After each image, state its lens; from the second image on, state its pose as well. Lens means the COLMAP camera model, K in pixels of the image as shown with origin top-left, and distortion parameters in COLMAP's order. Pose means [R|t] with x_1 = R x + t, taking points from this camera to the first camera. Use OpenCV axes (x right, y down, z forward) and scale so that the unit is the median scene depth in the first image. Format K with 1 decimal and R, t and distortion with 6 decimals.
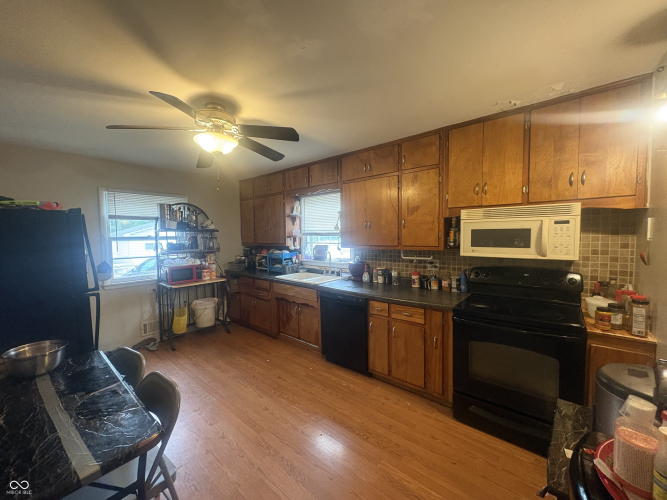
lens RADIAL K [[265.2, 0, 334.9], [0, 265.2, 247.8], [0, 0, 1]] dist [-0.000071, -0.000285]
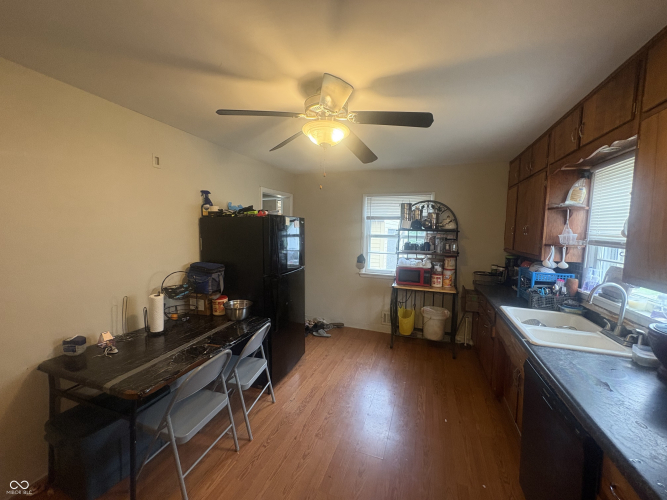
lens RADIAL K [[265.2, 0, 334.4], [0, 265.2, 250.5], [0, 0, 1]] dist [-0.000071, -0.000285]
pose [[0.347284, 0.093631, -0.933074, 0.215759], [-0.077515, 0.994464, 0.070940, -0.036975], [0.934551, 0.047691, 0.352620, 0.391877]]
